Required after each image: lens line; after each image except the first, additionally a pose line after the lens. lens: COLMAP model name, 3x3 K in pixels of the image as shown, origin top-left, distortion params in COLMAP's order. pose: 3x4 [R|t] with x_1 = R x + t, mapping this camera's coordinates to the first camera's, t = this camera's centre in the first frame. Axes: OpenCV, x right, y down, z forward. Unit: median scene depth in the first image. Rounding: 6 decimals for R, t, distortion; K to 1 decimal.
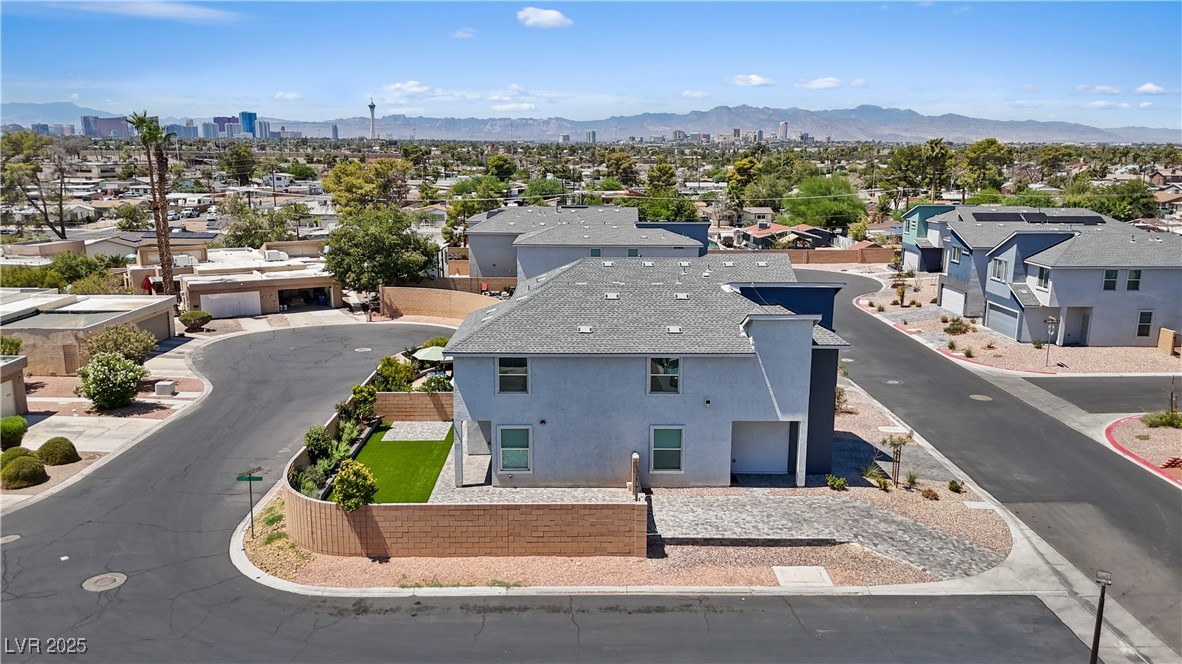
lens RADIAL K [[871.6, 0, 593.0], [0, 871.6, 329.7], [0, 0, 1]] dist [0.080905, -0.092248]
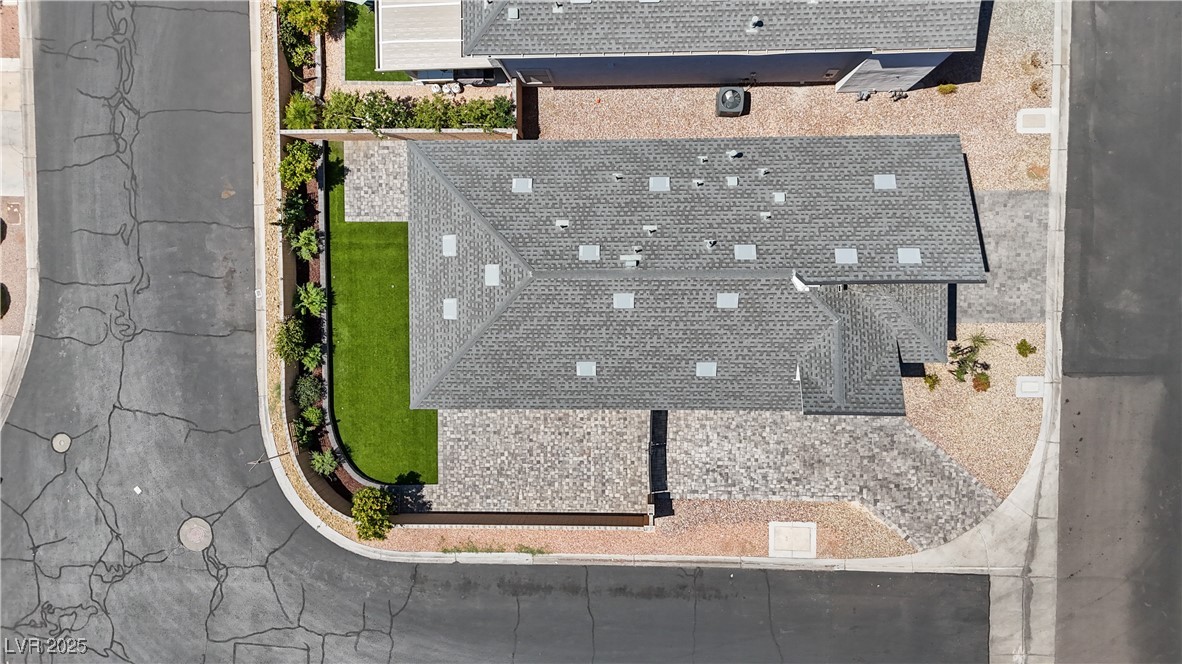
lens RADIAL K [[871.6, 0, 593.0], [0, 871.6, 329.7], [0, 0, 1]] dist [0.080905, -0.092248]
pose [[0.997816, 0.016439, -0.063970, 0.047153], [0.060632, 0.156108, 0.985877, -0.802174], [0.026193, -0.987603, 0.154770, 0.987438]]
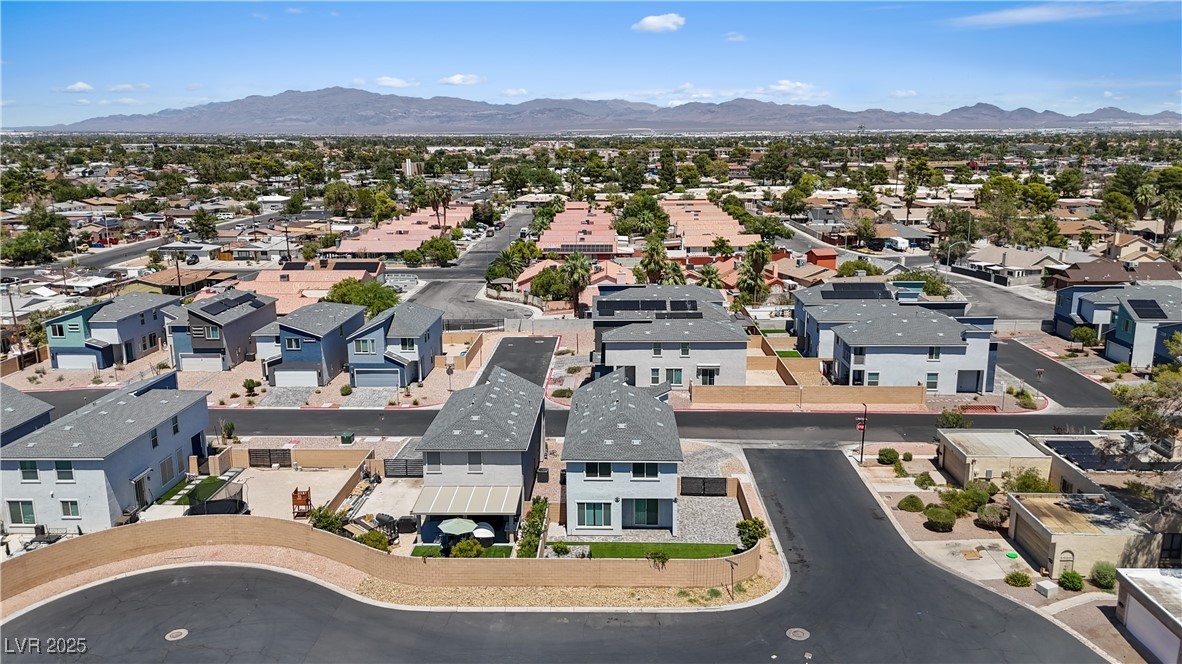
lens RADIAL K [[871.6, 0, 593.0], [0, 871.6, 329.7], [0, 0, 1]] dist [0.080905, -0.092248]
pose [[0.045280, -0.219067, 0.974659, -1.898848], [0.202492, 0.957418, 0.205785, -0.646199], [-0.978237, 0.188043, 0.087711, 1.014081]]
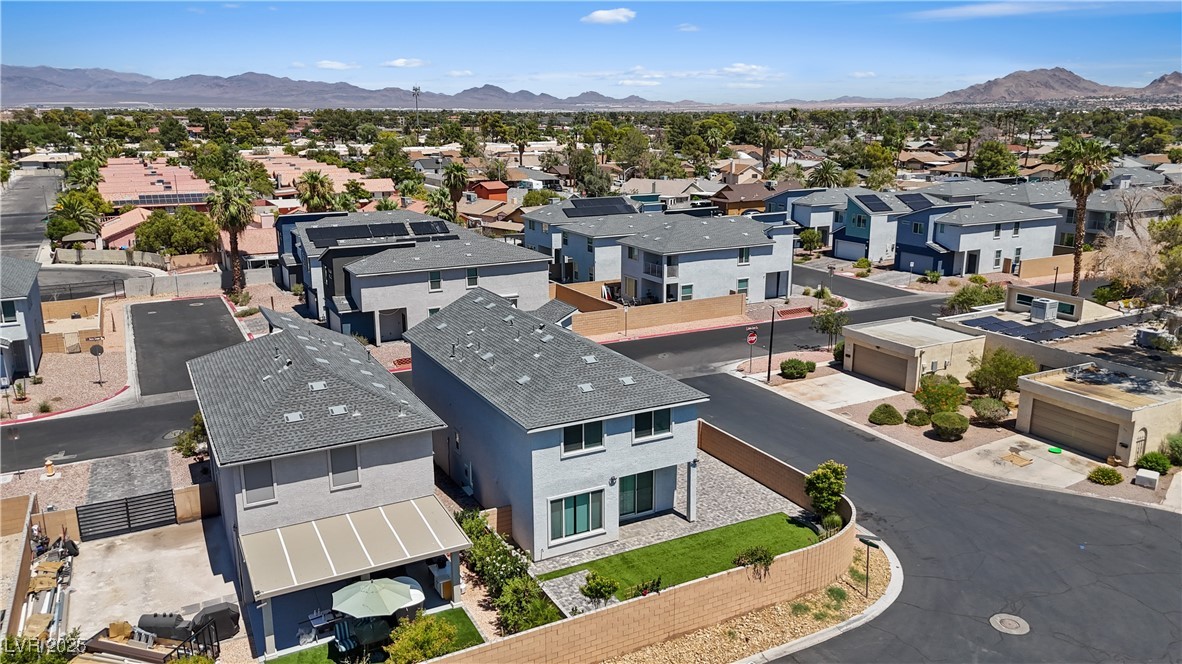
lens RADIAL K [[871.6, 0, 593.0], [0, 871.6, 329.7], [0, 0, 1]] dist [0.080905, -0.092248]
pose [[-0.455596, -0.216651, 0.863420, -1.057173], [0.175342, 0.929089, 0.325651, -0.443206], [-0.872747, 0.299759, -0.385302, 1.576288]]
